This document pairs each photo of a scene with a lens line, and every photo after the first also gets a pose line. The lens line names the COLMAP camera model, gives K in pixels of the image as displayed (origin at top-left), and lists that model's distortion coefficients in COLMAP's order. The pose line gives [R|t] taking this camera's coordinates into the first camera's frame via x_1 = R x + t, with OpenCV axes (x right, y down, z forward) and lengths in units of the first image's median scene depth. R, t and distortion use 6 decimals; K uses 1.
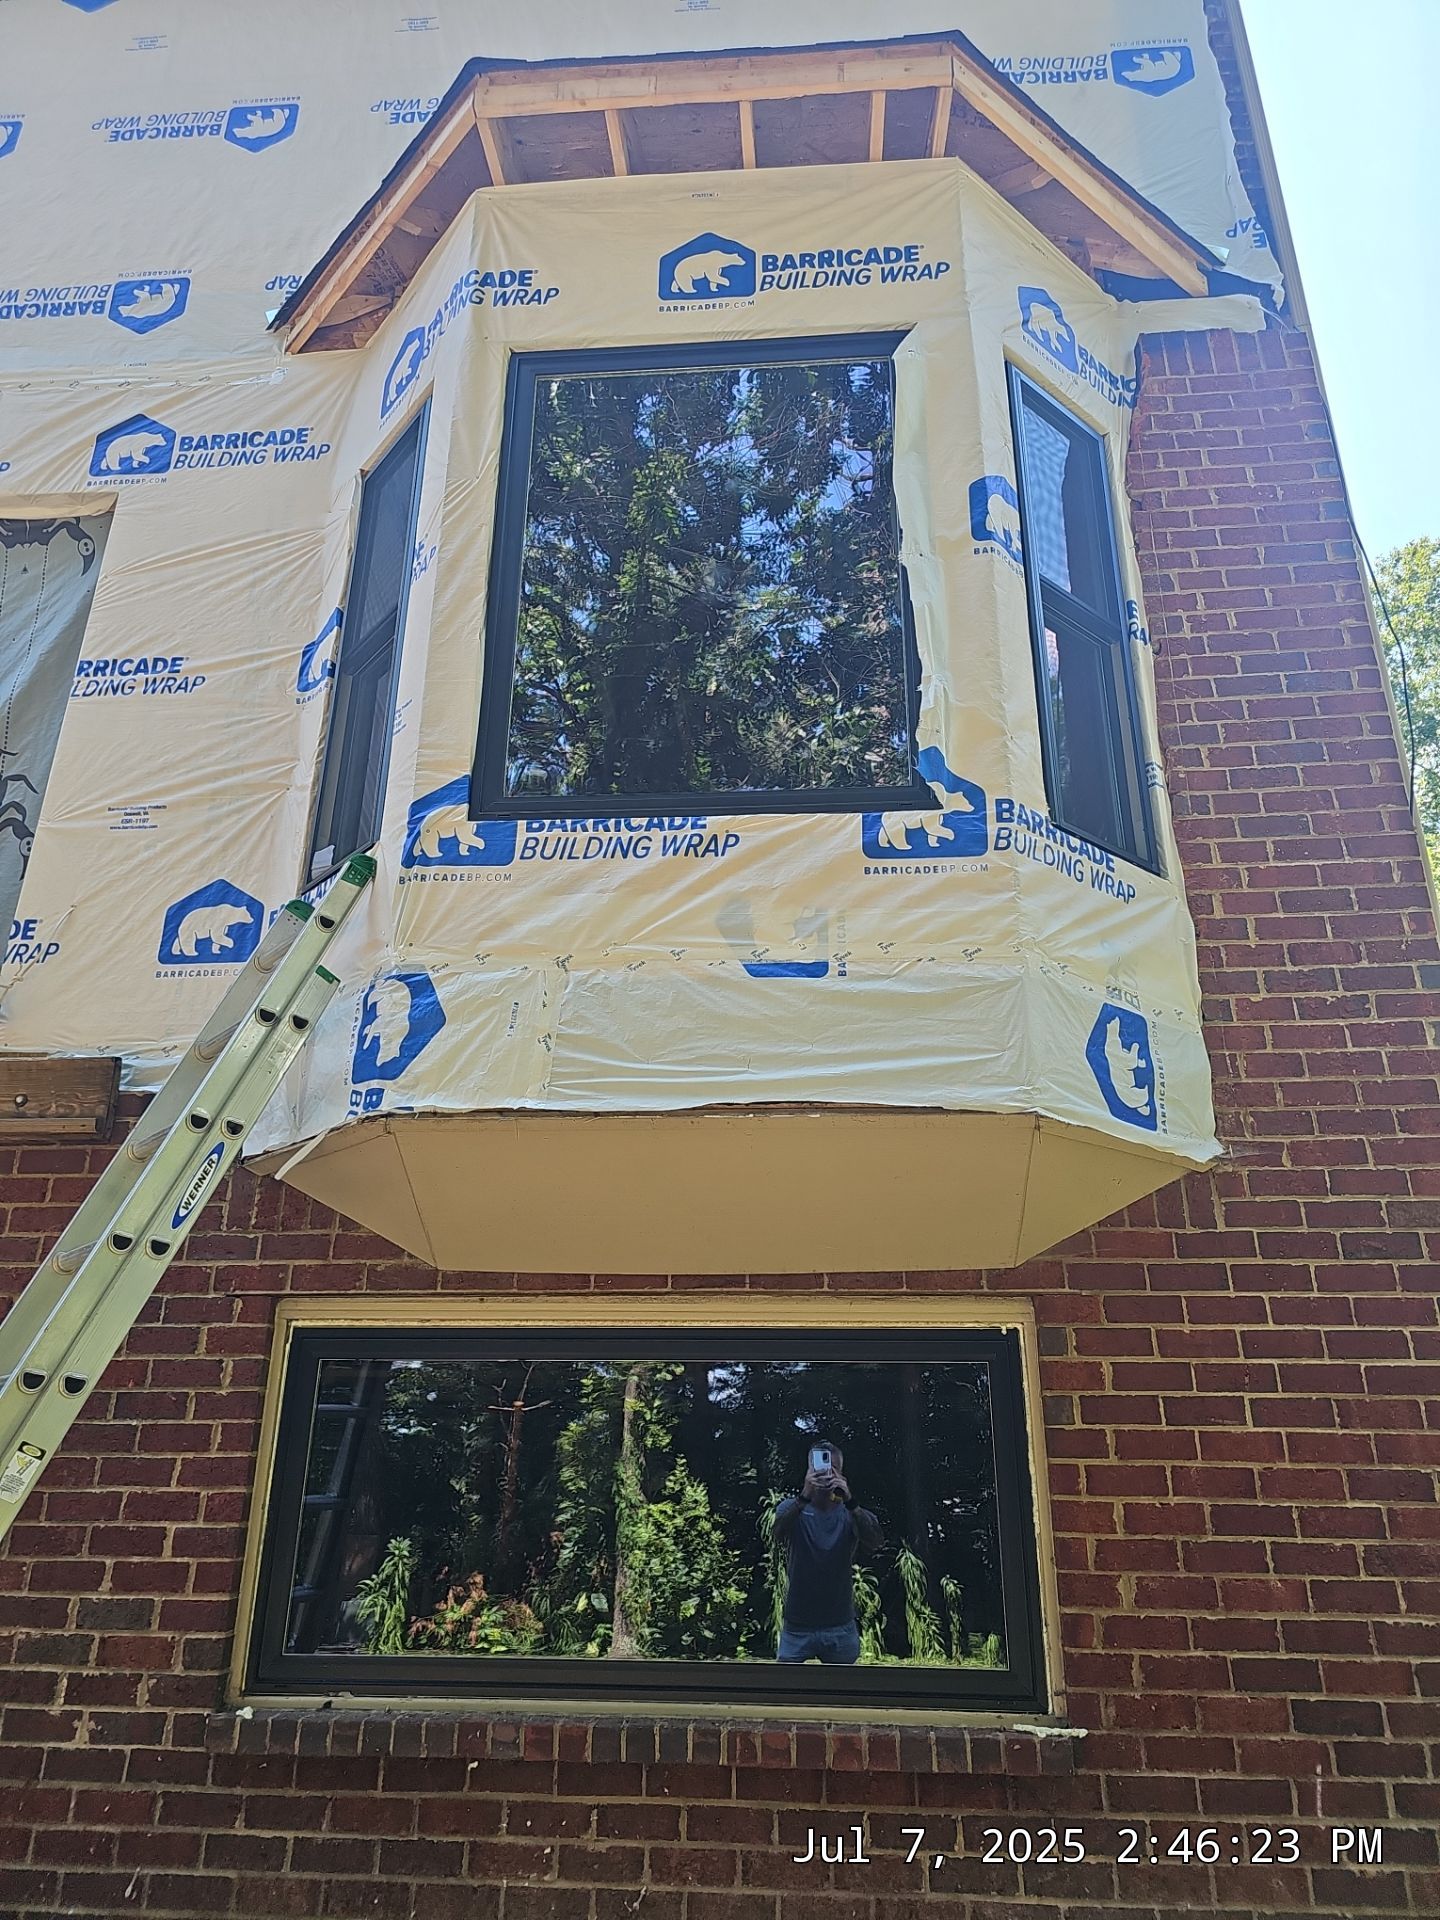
lens RADIAL K [[1280.5, 0, 729.3], [0, 1280.5, 932.7], [0, 0, 1]] dist [0.047278, -0.043809]
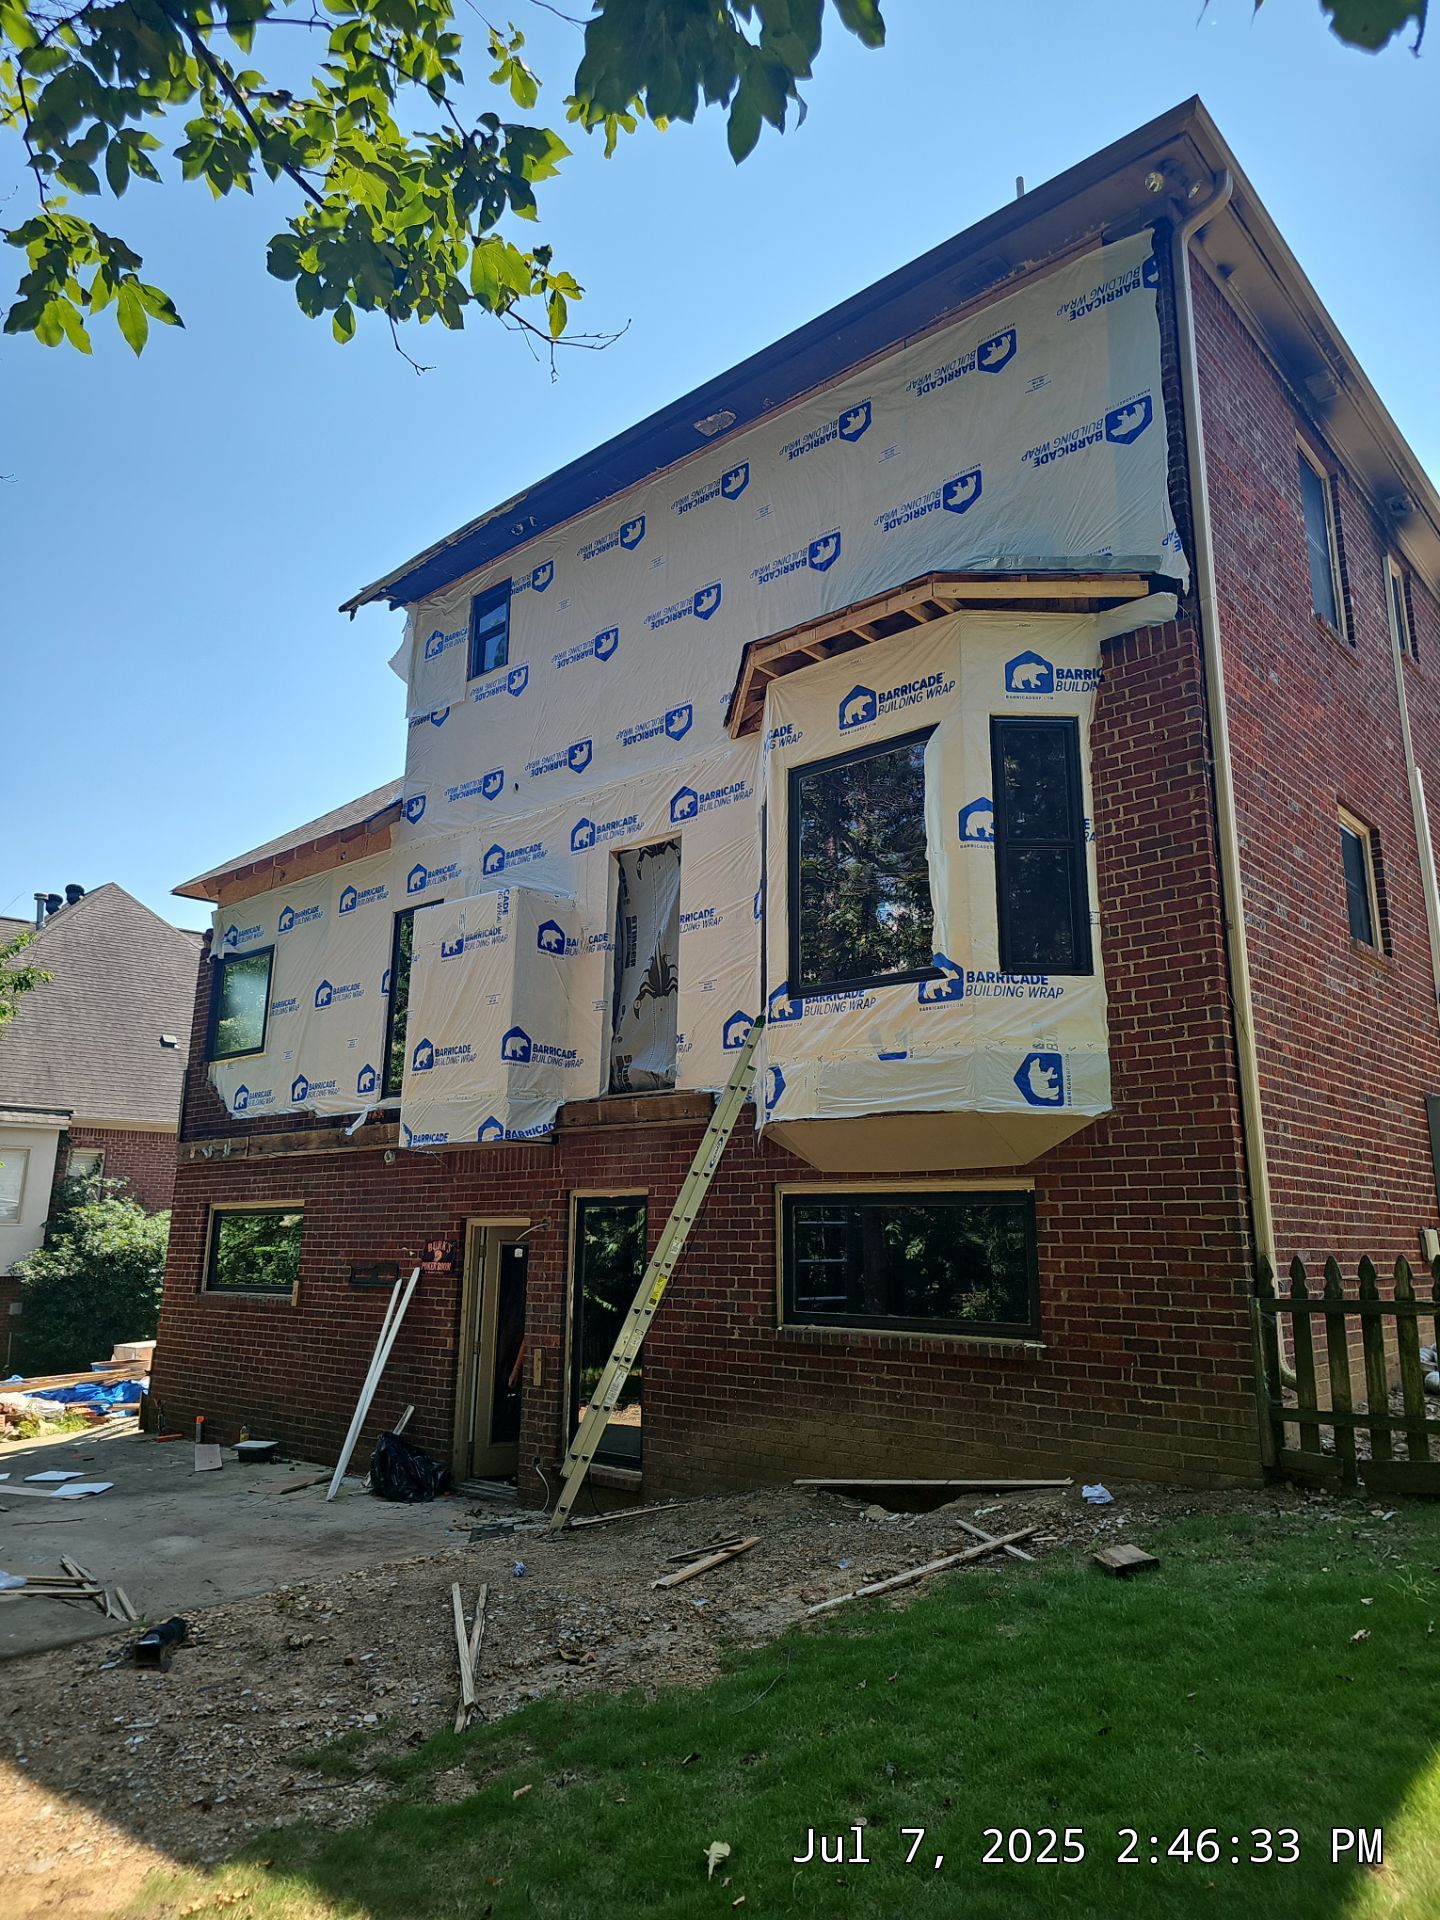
lens RADIAL K [[1280.5, 0, 716.8], [0, 1280.5, 956.3], [0, 0, 1]] dist [0.047278, -0.043809]
pose [[0.789543, -0.134551, -0.598763, 1.220019], [0.225539, 0.971010, 0.079201, -0.409177], [0.570748, -0.197577, 0.797000, -1.074421]]
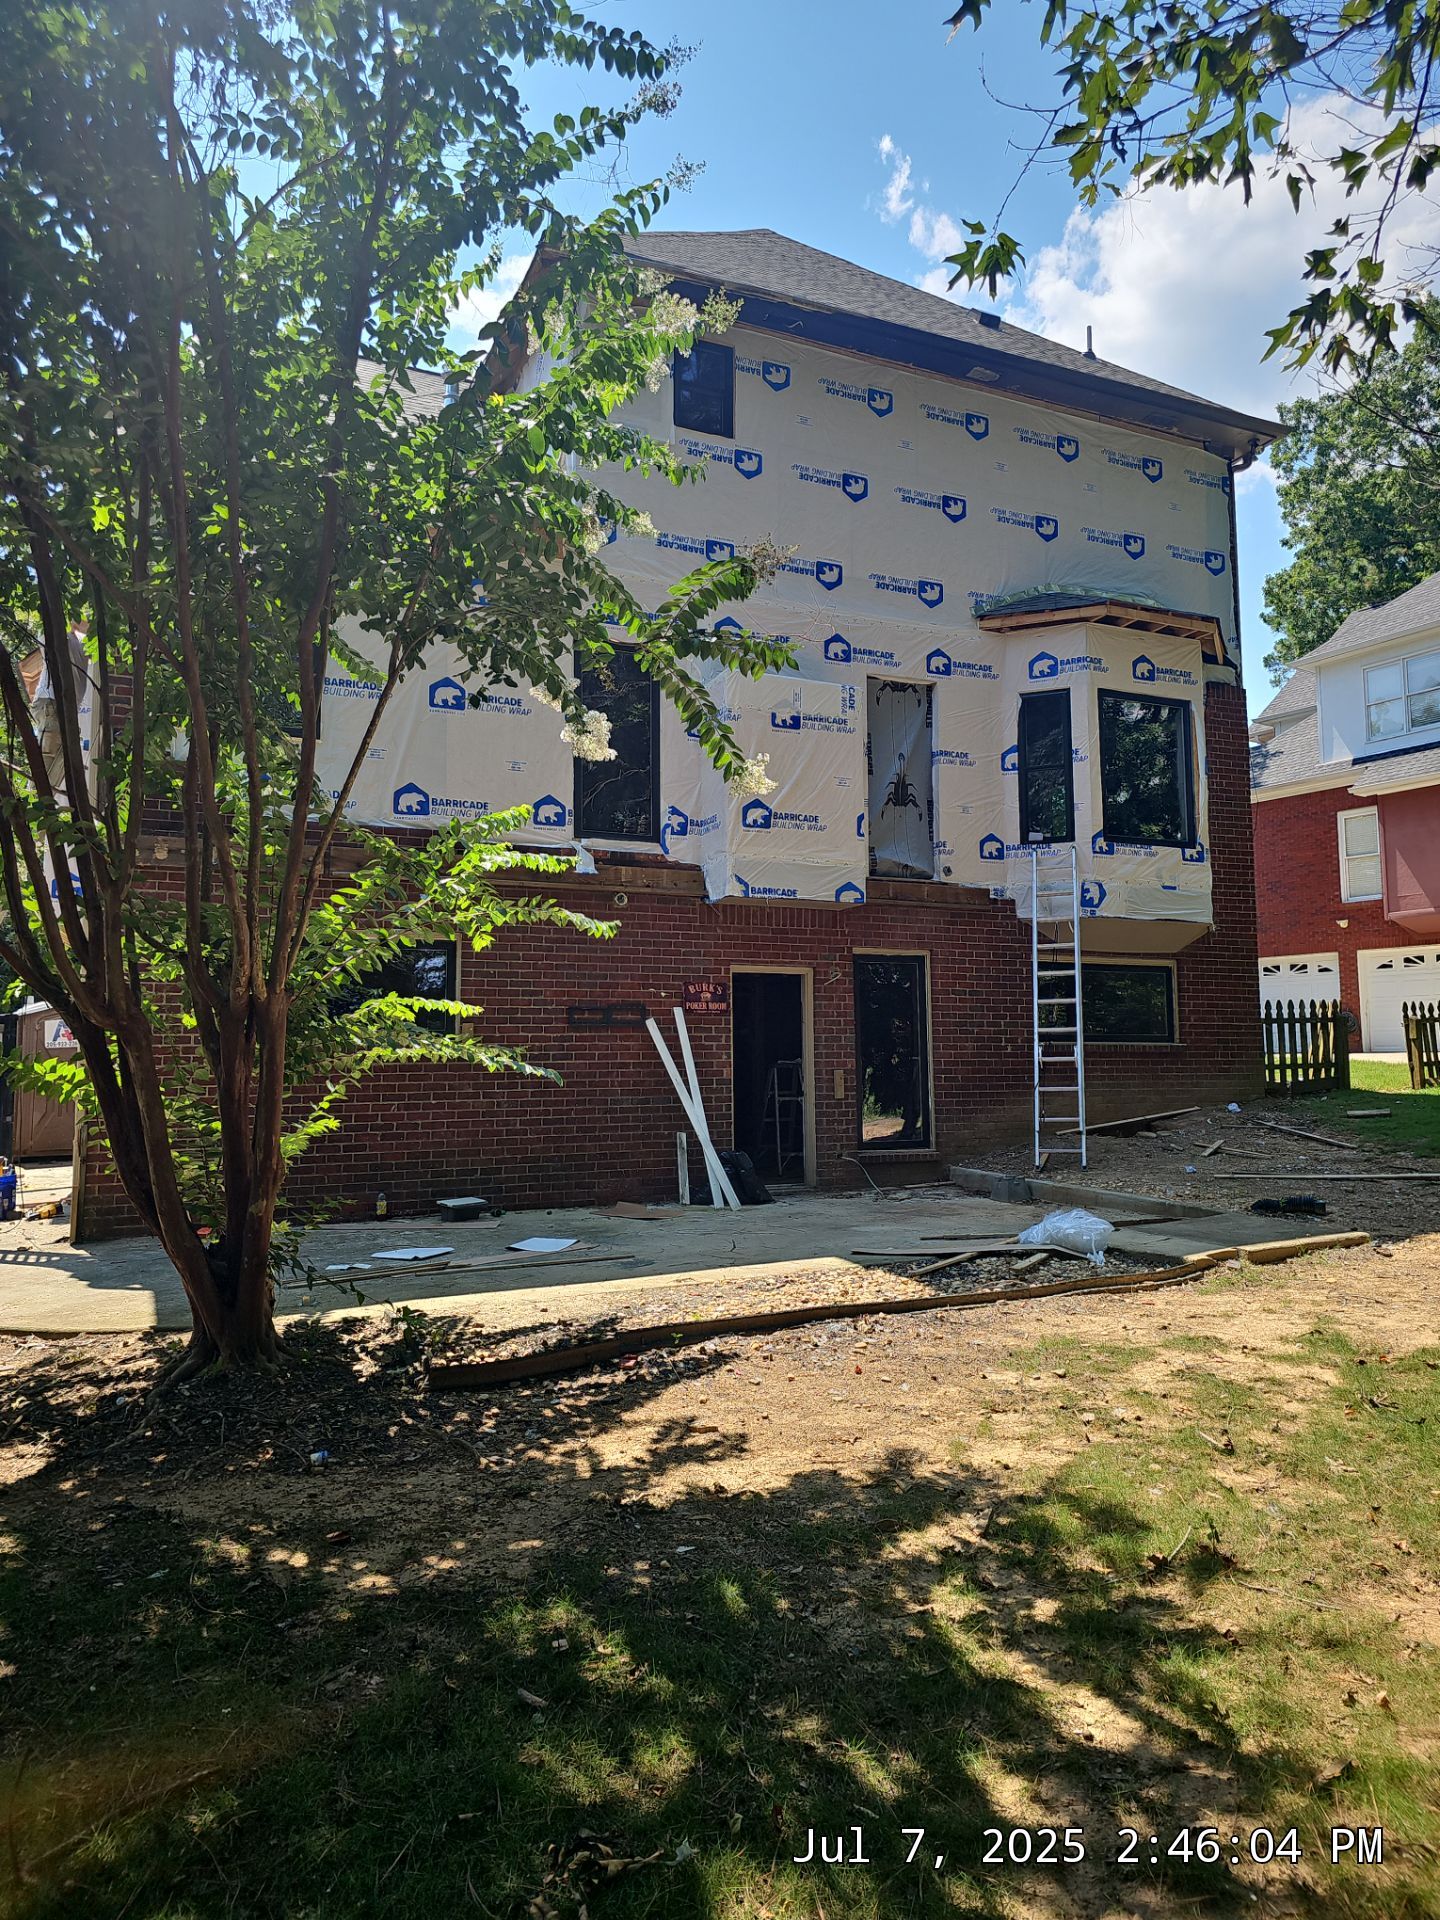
lens RADIAL K [[1280.5, 0, 727.4], [0, 1280.5, 965.4], [0, 0, 1]] dist [0.047278, -0.043809]
pose [[0.880091, 0.022245, 0.474284, -3.171456], [-0.165322, 0.950752, 0.262182, -0.585978], [-0.445094, -0.309153, 0.840426, -1.983811]]
